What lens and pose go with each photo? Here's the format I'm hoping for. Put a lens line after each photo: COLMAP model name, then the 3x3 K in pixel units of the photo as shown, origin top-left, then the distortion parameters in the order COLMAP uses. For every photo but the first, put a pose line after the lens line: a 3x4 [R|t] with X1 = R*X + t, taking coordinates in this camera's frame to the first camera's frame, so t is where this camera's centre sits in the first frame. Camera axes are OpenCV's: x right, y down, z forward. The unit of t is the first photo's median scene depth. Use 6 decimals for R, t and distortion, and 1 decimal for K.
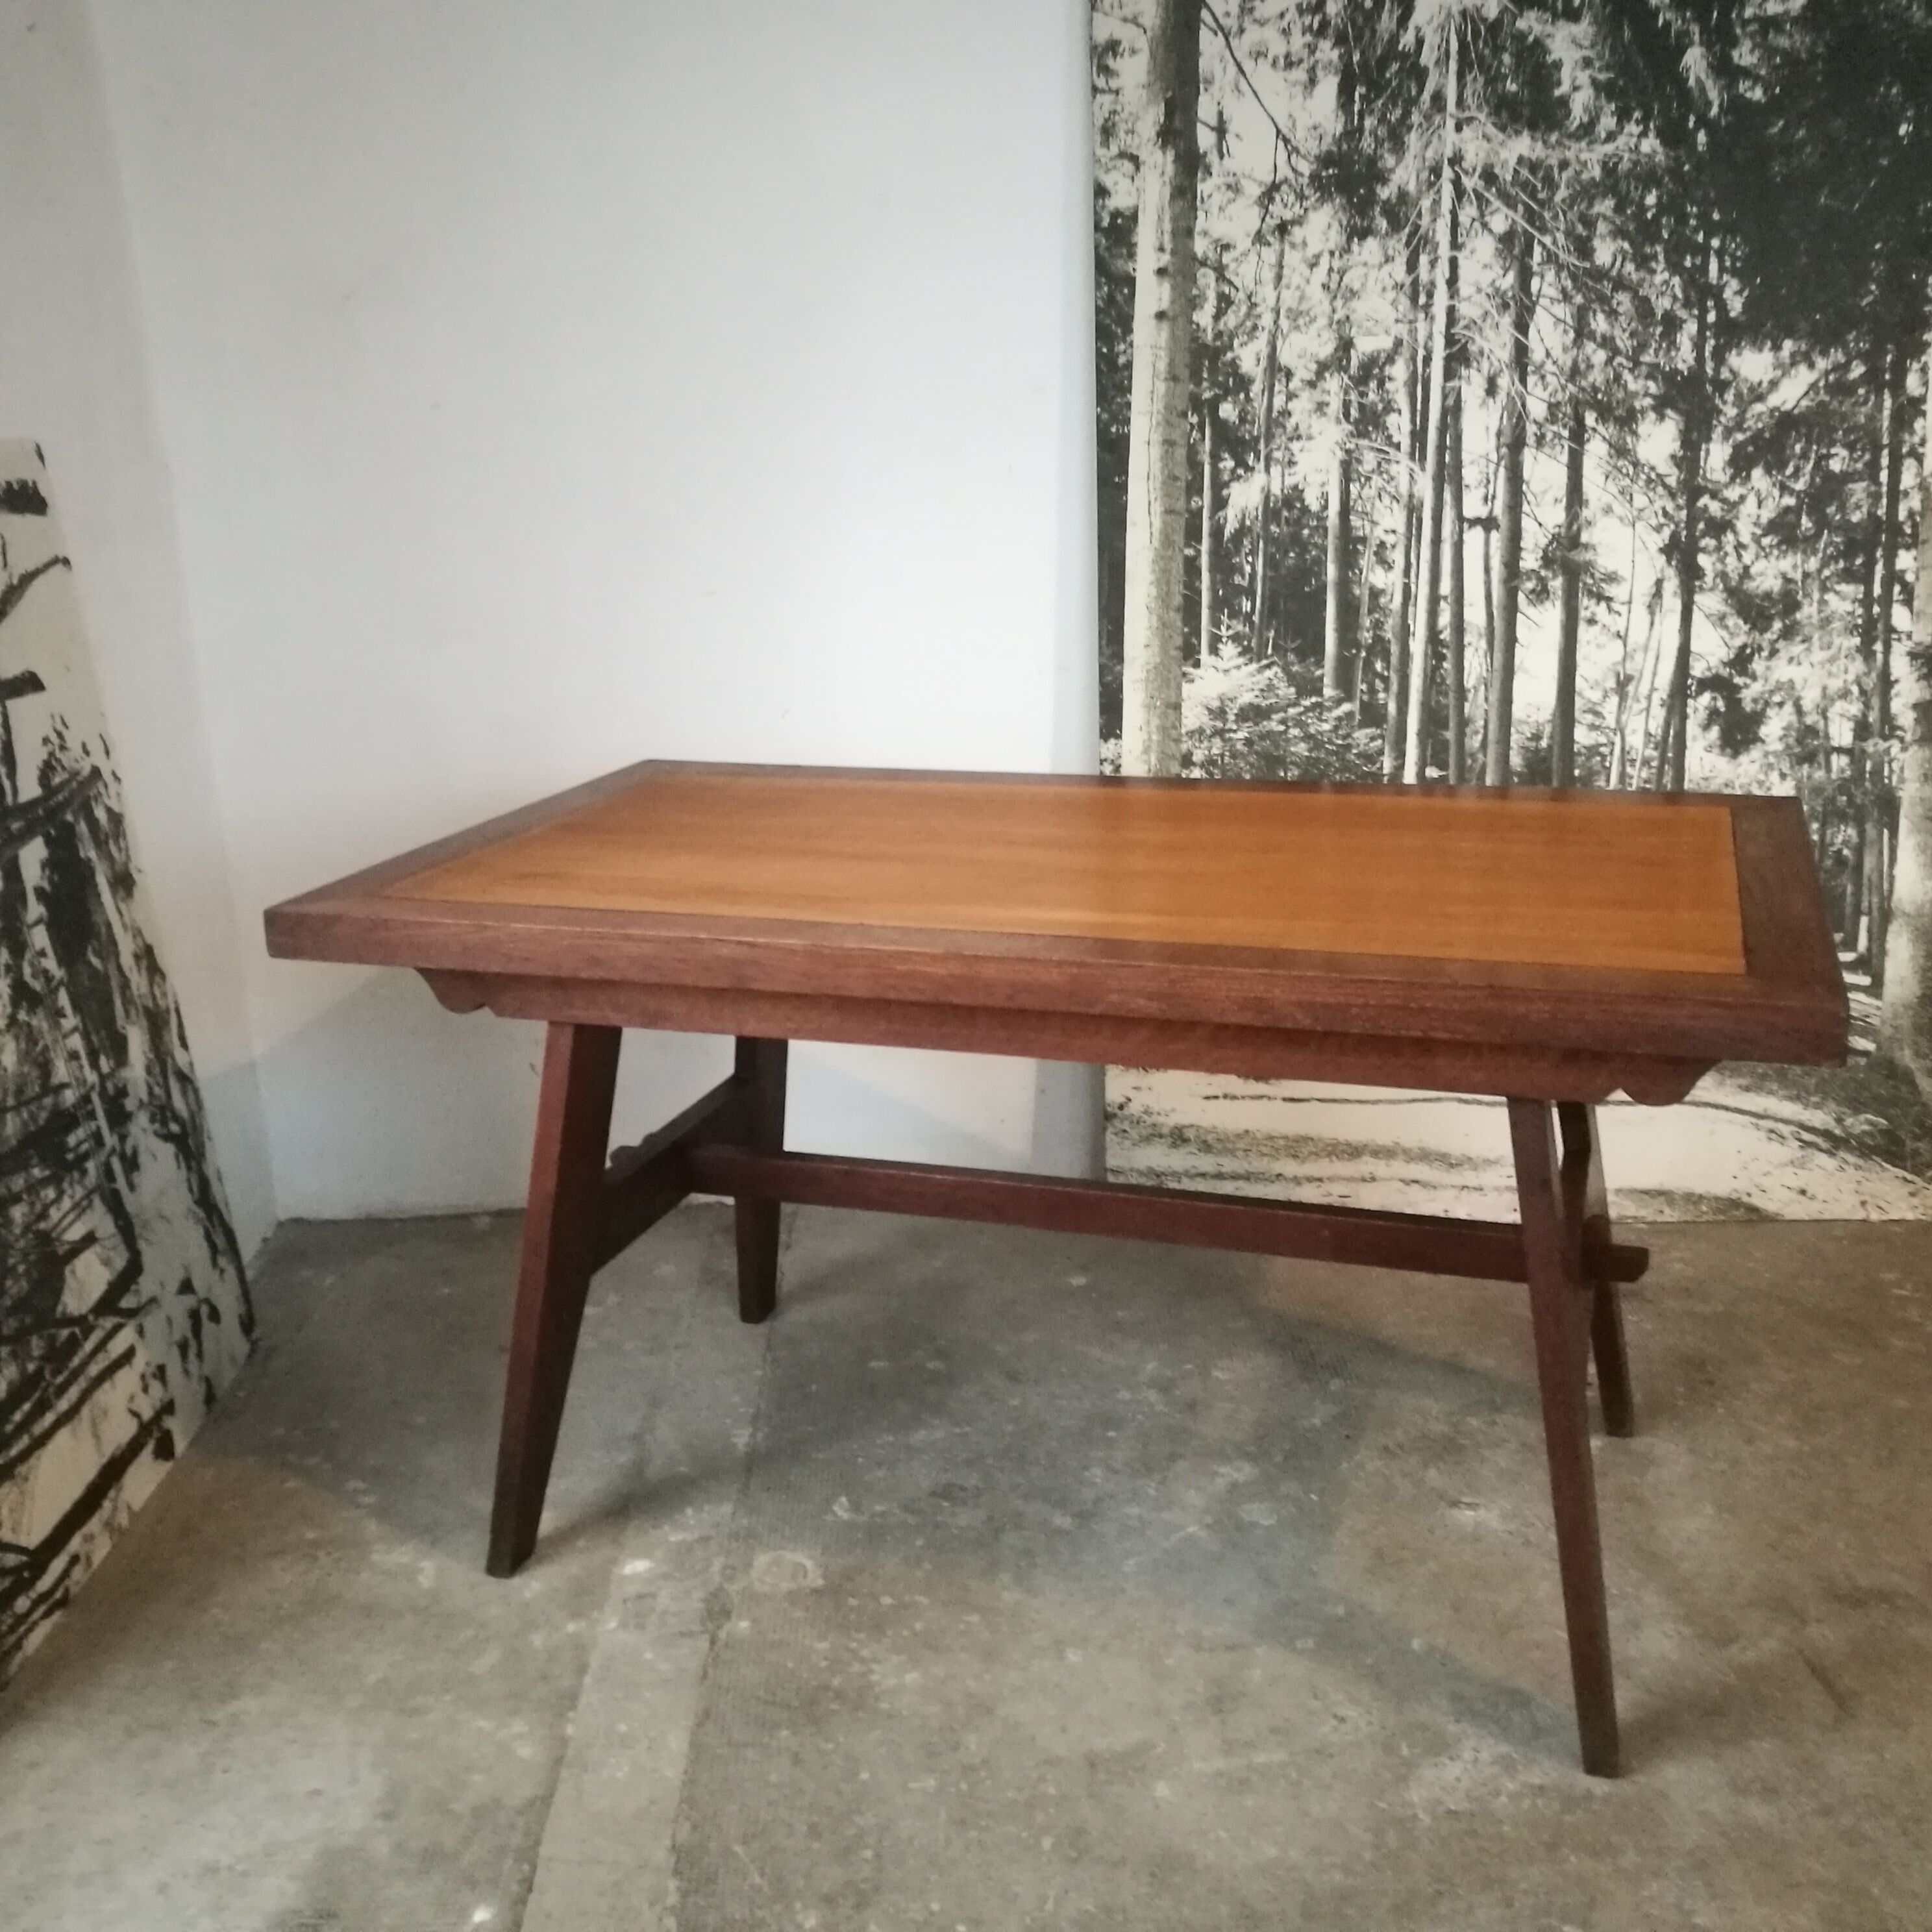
lens RADIAL K [[2010.2, 0, 973.5], [0, 2010.2, 981.5], [0, 0, 1]] dist [-0.013100, 0.000000]
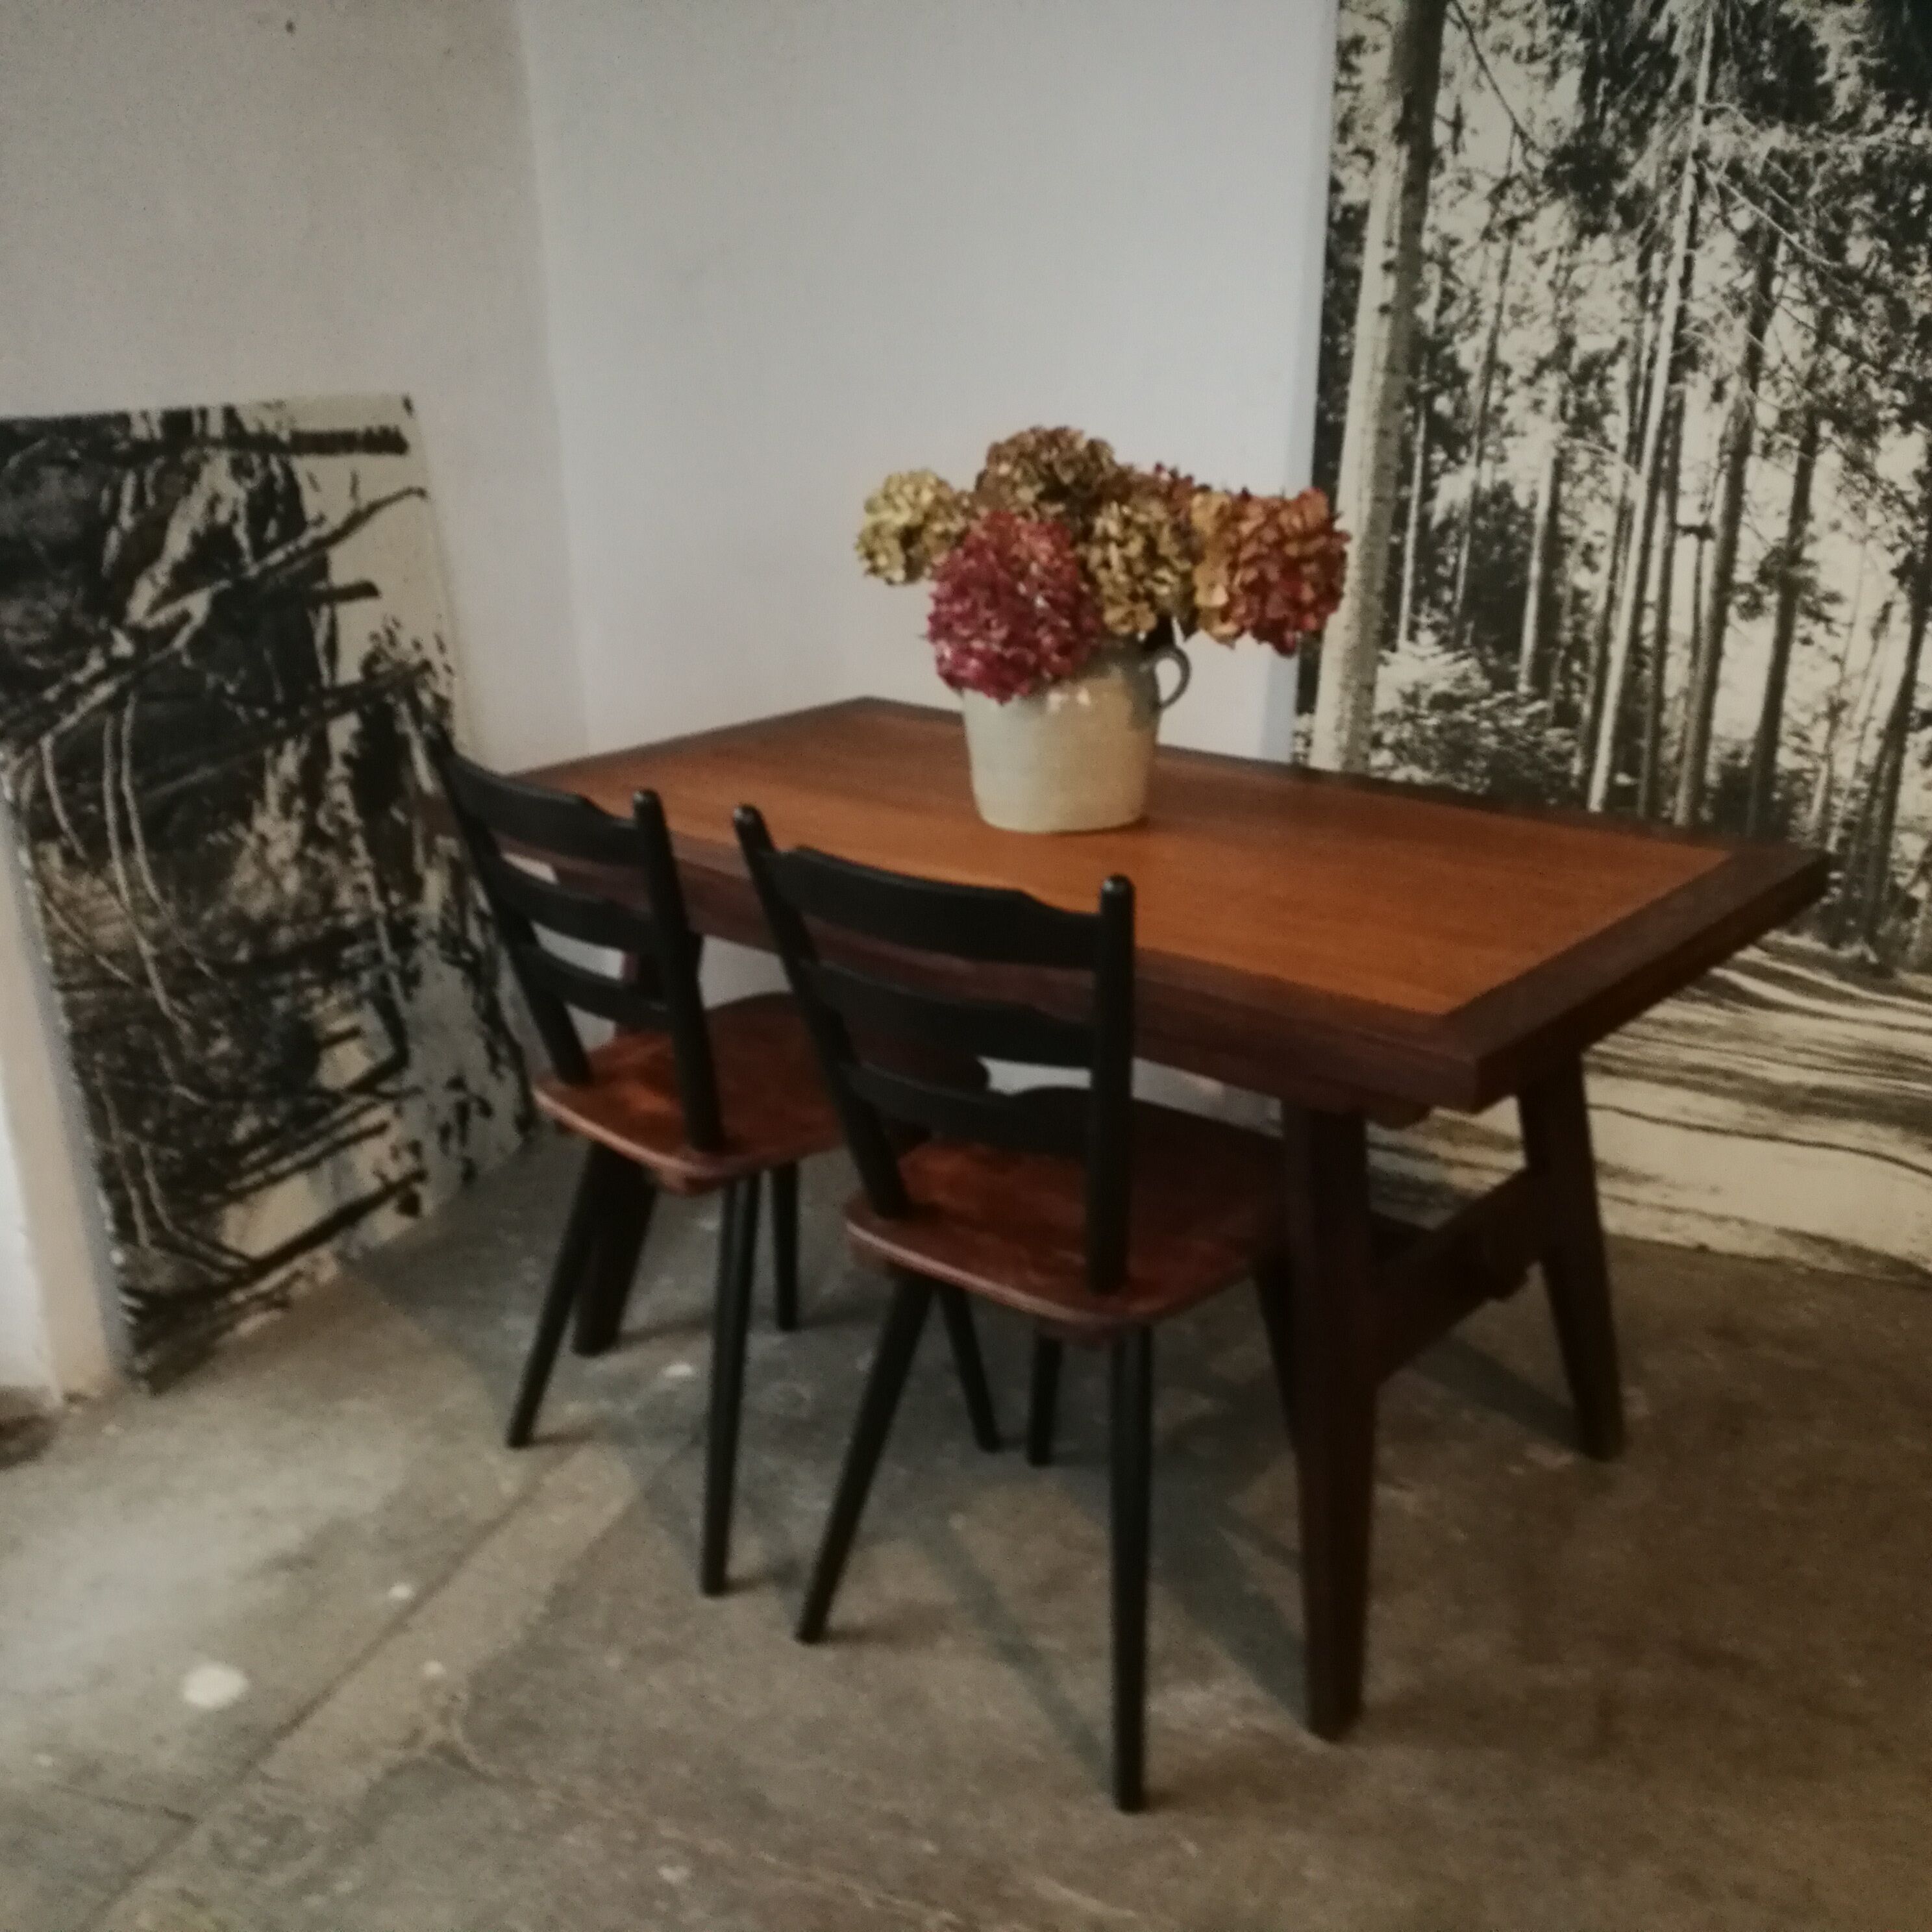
lens RADIAL K [[2010.2, 0, 950.6], [0, 2010.2, 976.6], [0, 0, 1]] dist [-0.013100, 0.000000]
pose [[0.924774, 0.144709, -0.351927, 0.297733], [-0.125612, 0.989115, 0.076638, -0.044126], [0.359186, -0.026667, 0.932885, -0.046117]]
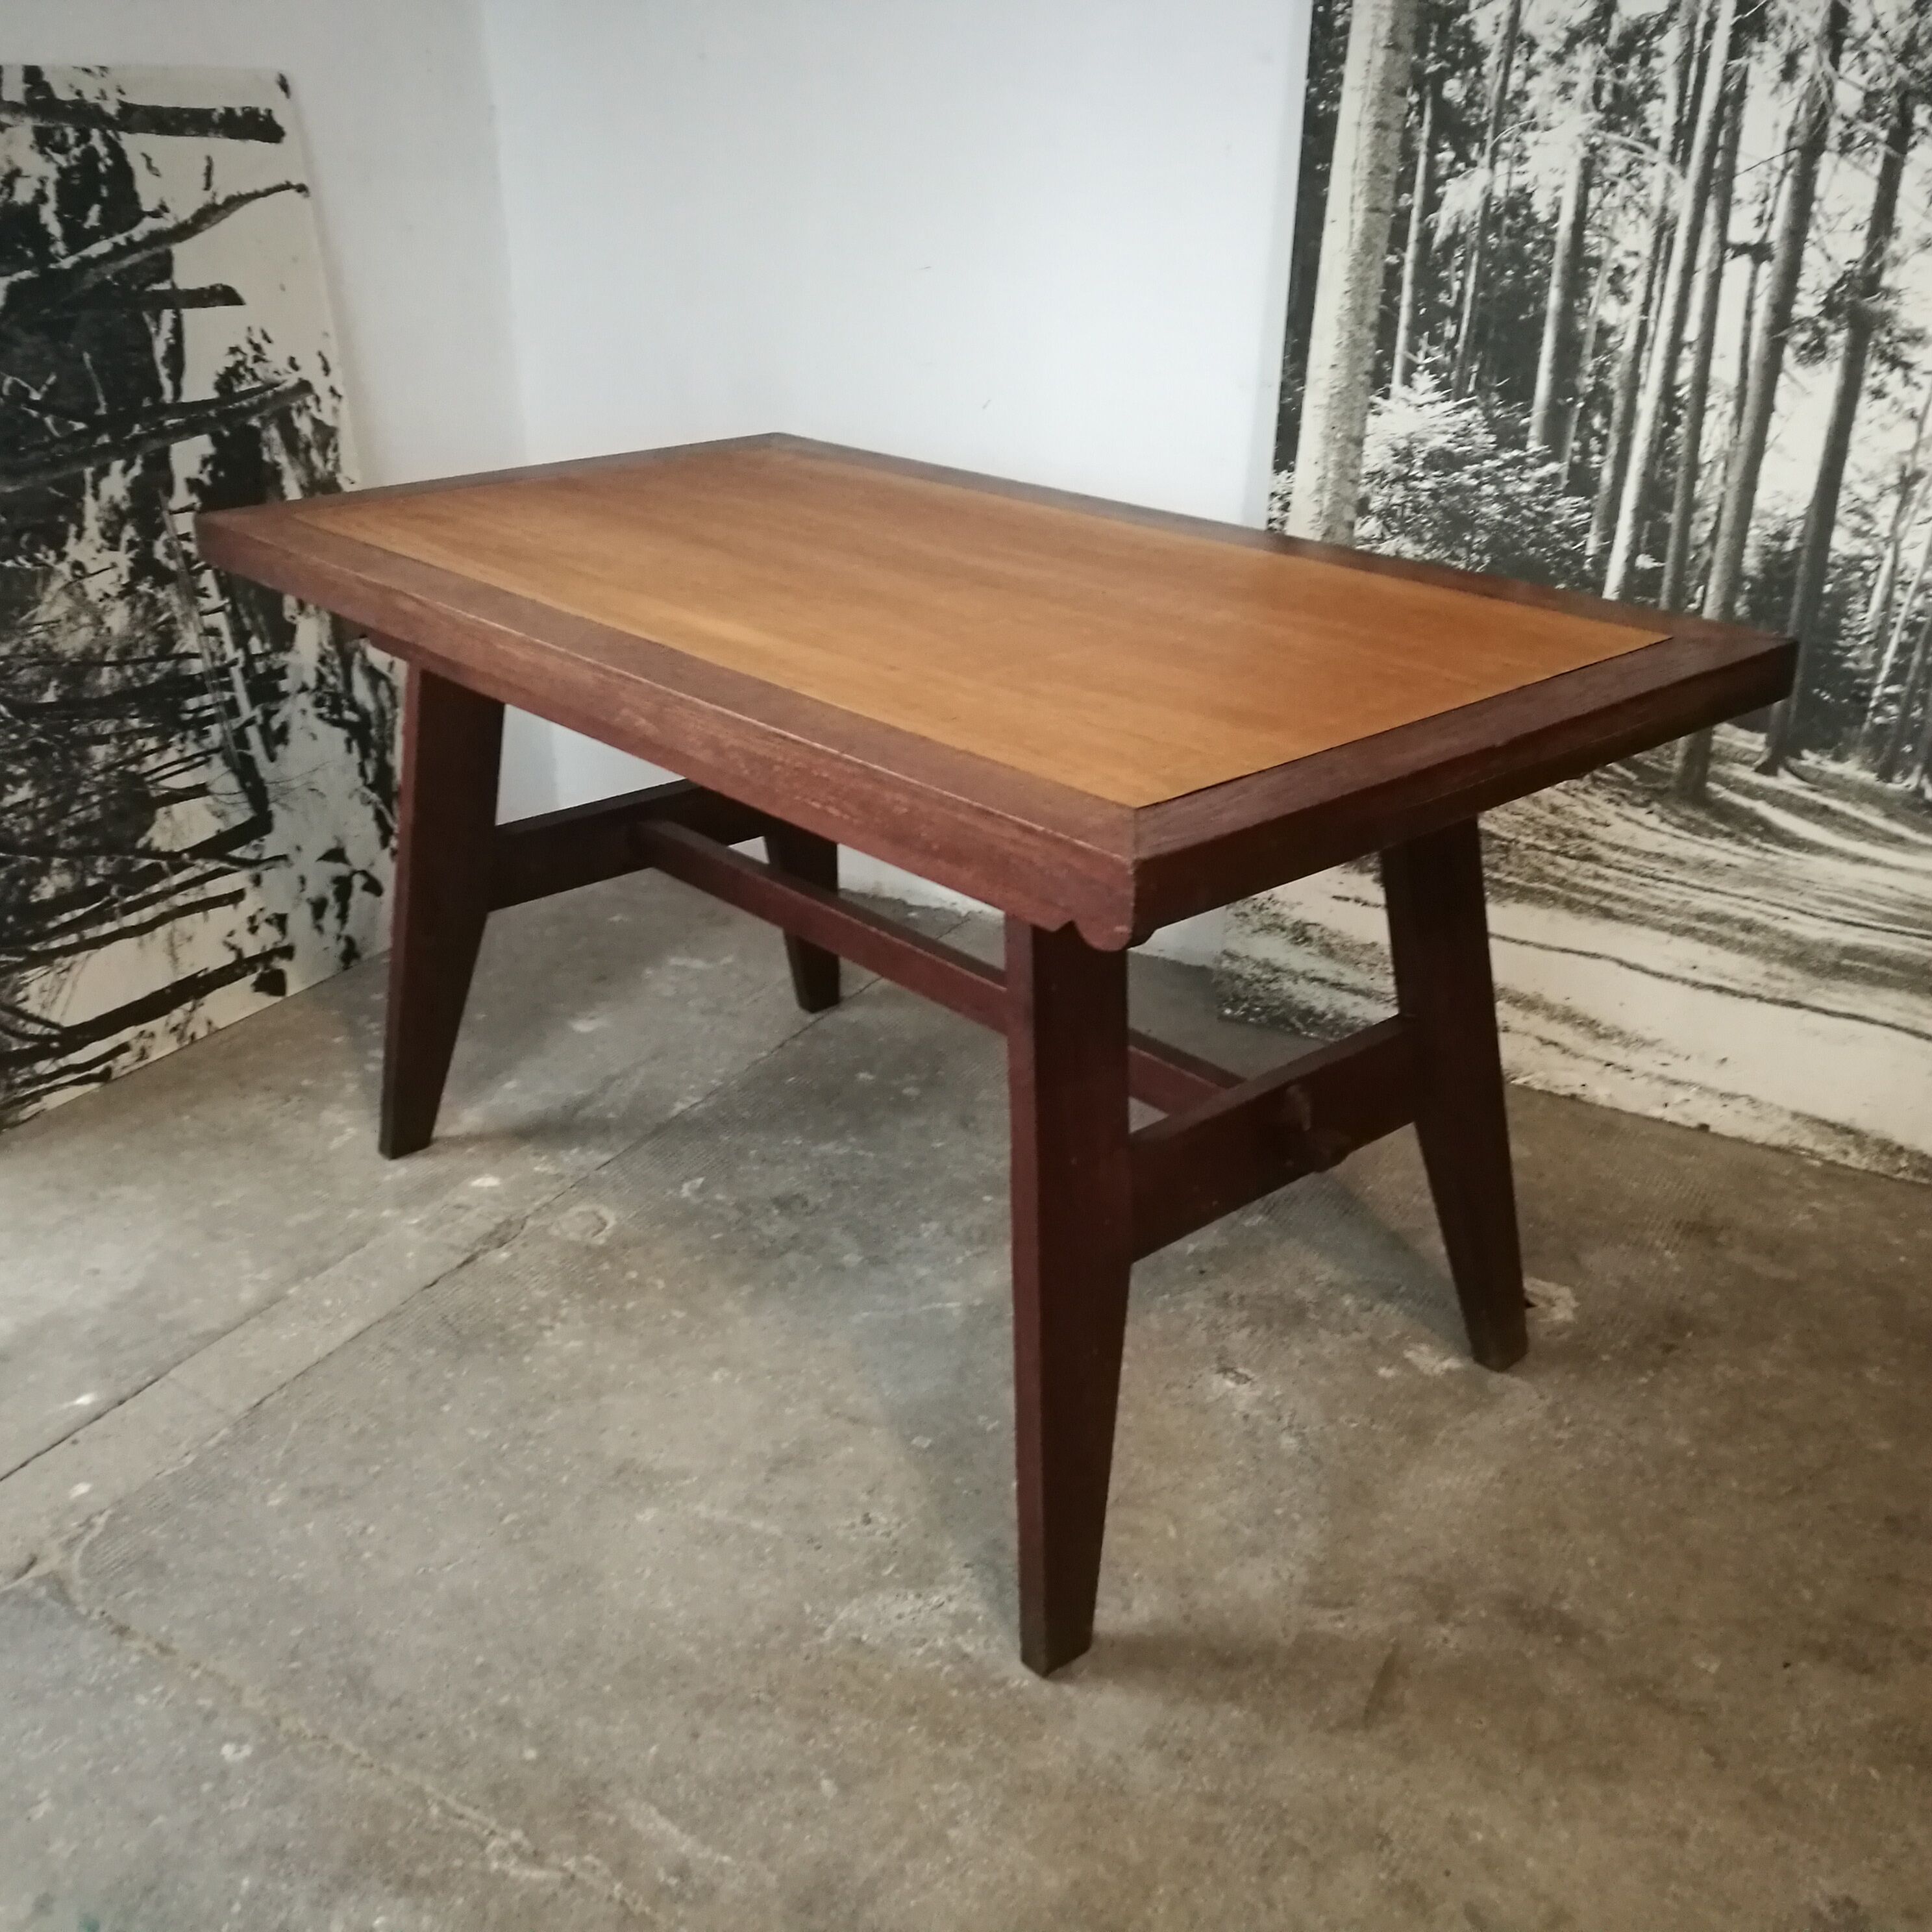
lens RADIAL K [[2010.2, 0, 962.2], [0, 2010.2, 988.6], [0, 0, 1]] dist [-0.013100, 0.000000]
pose [[0.868283, 0.233795, -0.437520, 0.403573], [-0.167846, 0.968416, 0.184388, -0.041812], [0.466810, -0.086665, 0.880101, 0.141137]]
